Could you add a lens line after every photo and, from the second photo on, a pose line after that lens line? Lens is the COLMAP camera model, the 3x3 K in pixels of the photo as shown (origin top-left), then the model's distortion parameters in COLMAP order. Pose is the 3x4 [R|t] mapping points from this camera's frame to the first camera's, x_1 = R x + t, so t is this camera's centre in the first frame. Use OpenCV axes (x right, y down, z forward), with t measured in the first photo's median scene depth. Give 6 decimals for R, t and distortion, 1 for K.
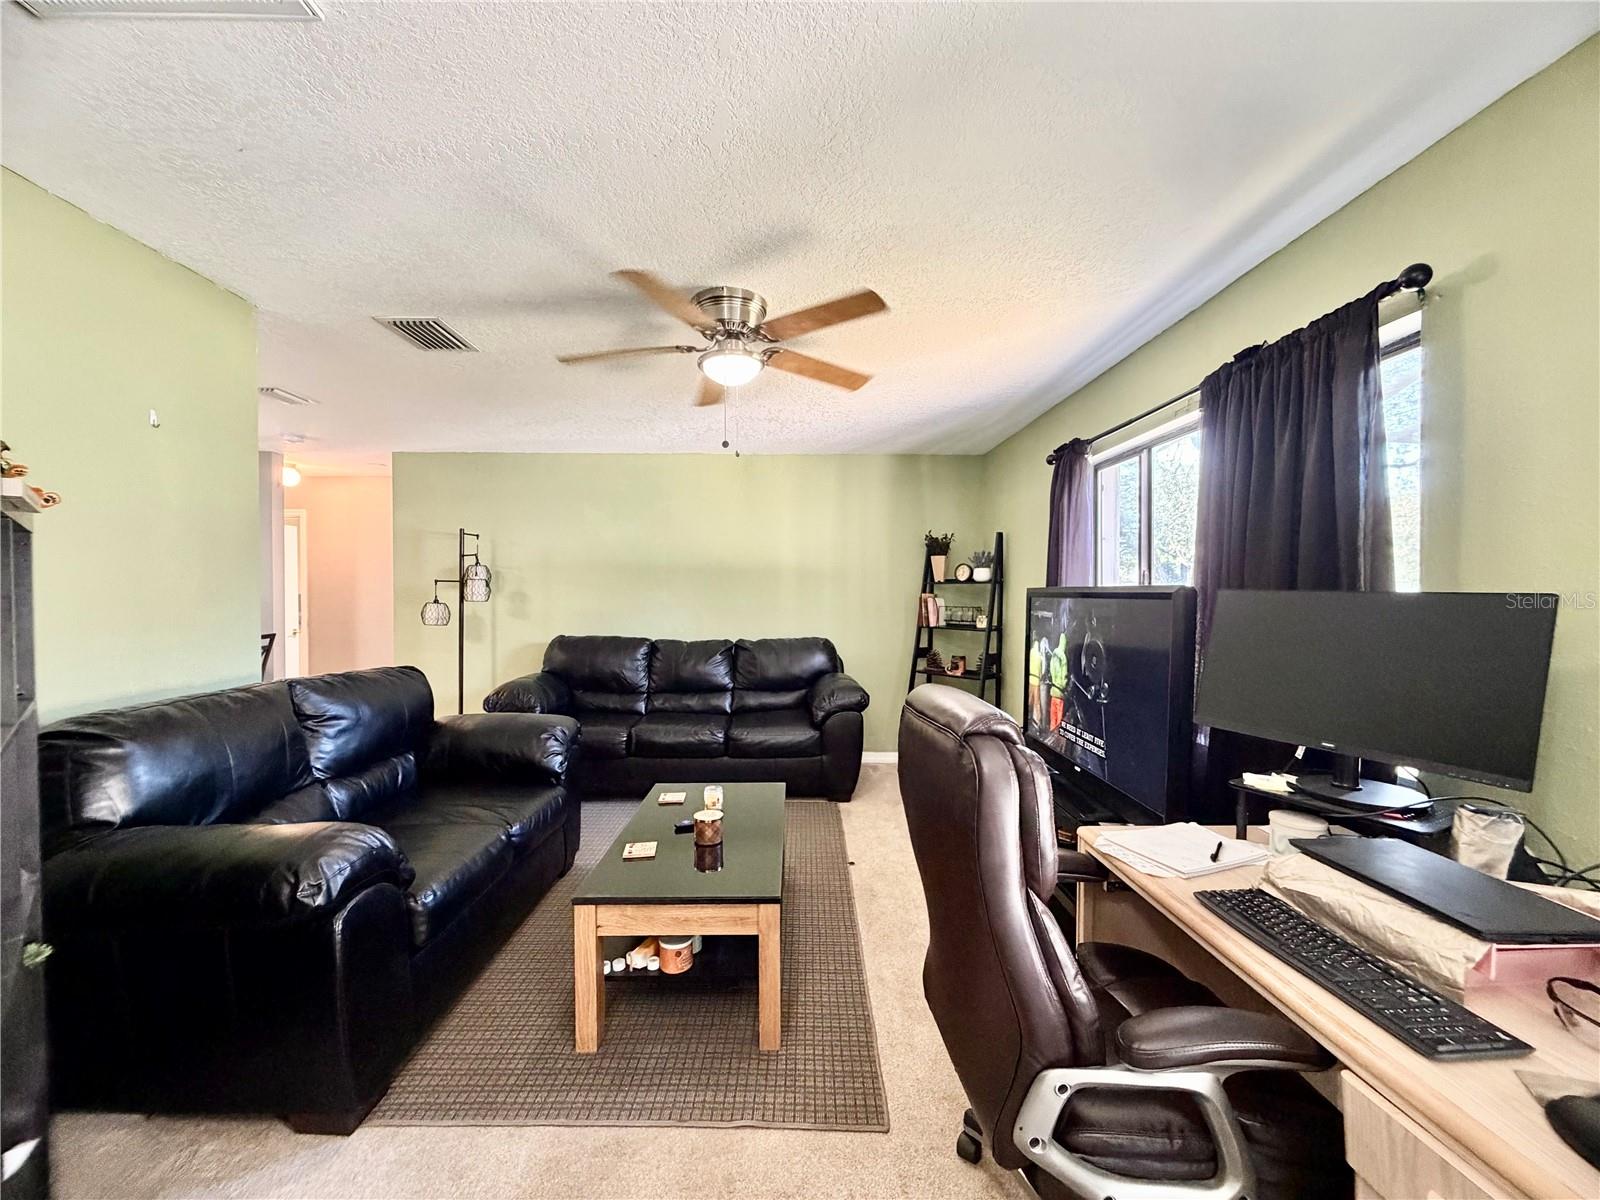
lens RADIAL K [[635.6, 0, 800.0], [0, 635.6, 600.0], [0, 0, 1]] dist [-0.000710, 0.000000]
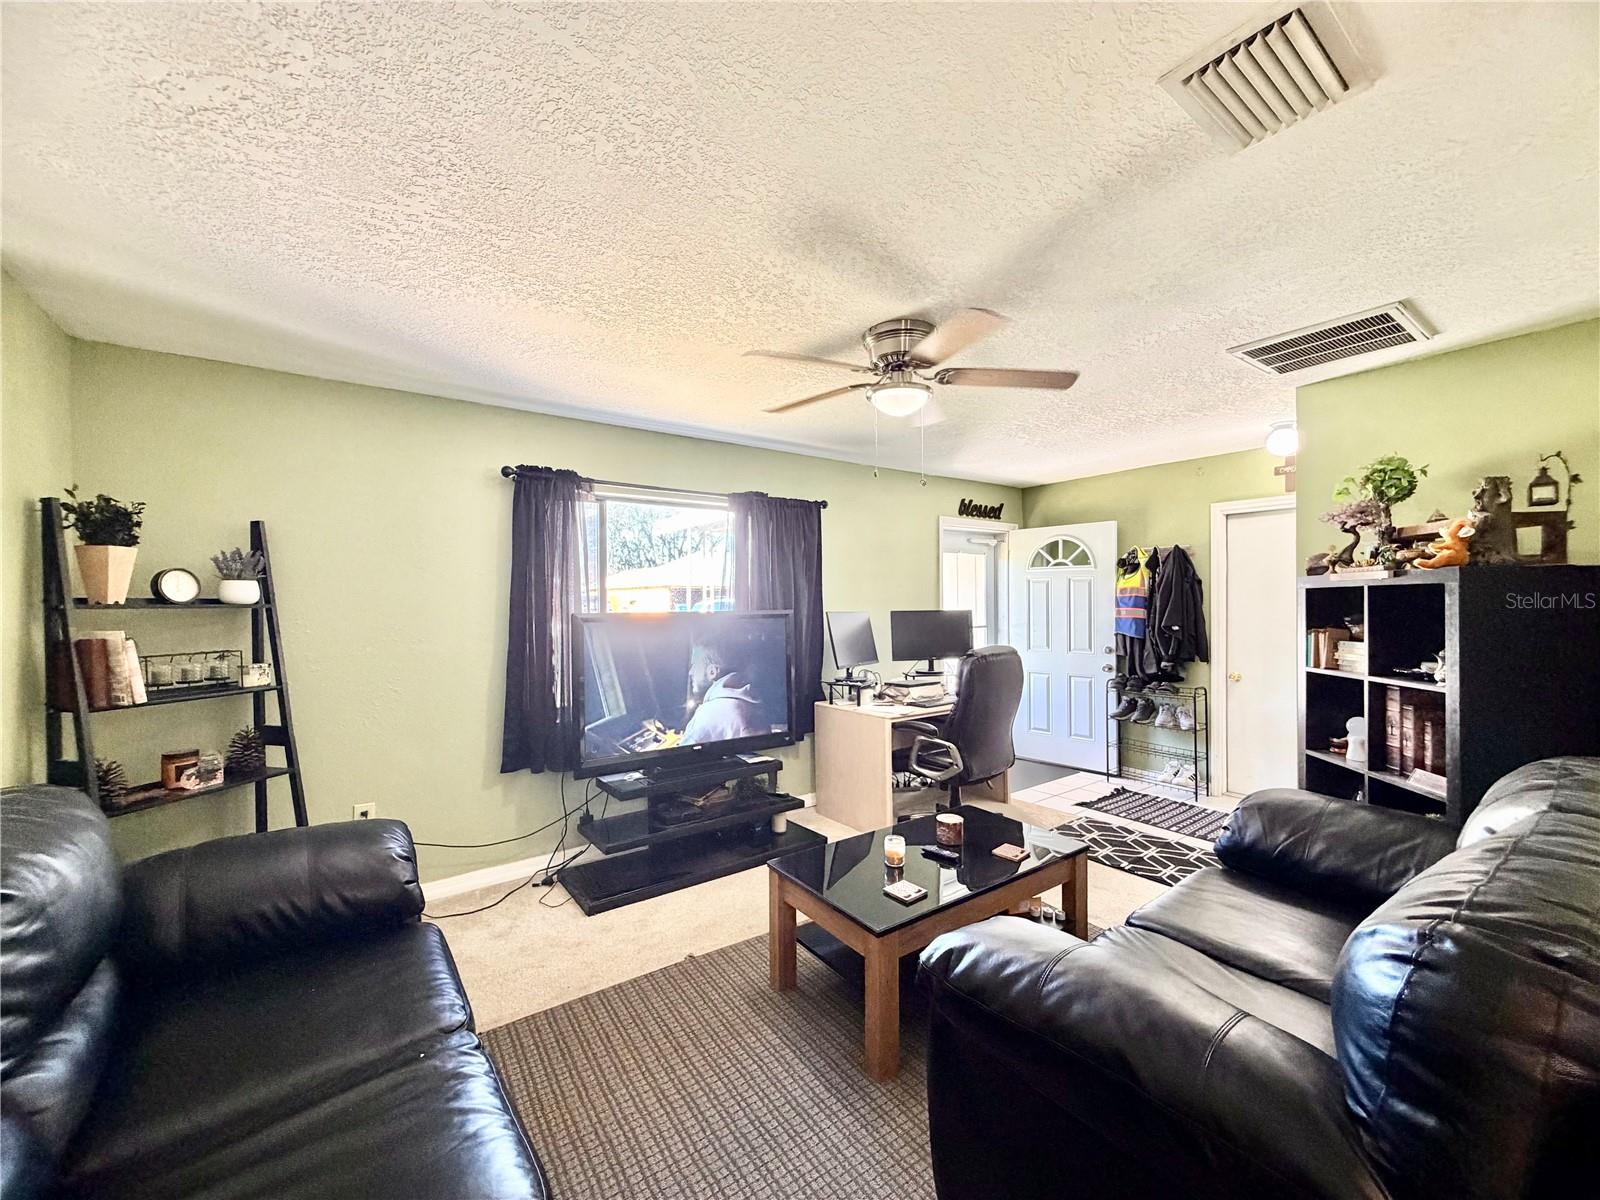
lens RADIAL K [[635.6, 0, 800.0], [0, 635.6, 600.0], [0, 0, 1]] dist [-0.000710, 0.000000]
pose [[-0.562645, 0.000777, 0.826698, -0.455664], [0.011121, 0.999916, 0.006629, -0.030732], [-0.826624, 0.012924, -0.562606, 0.907494]]
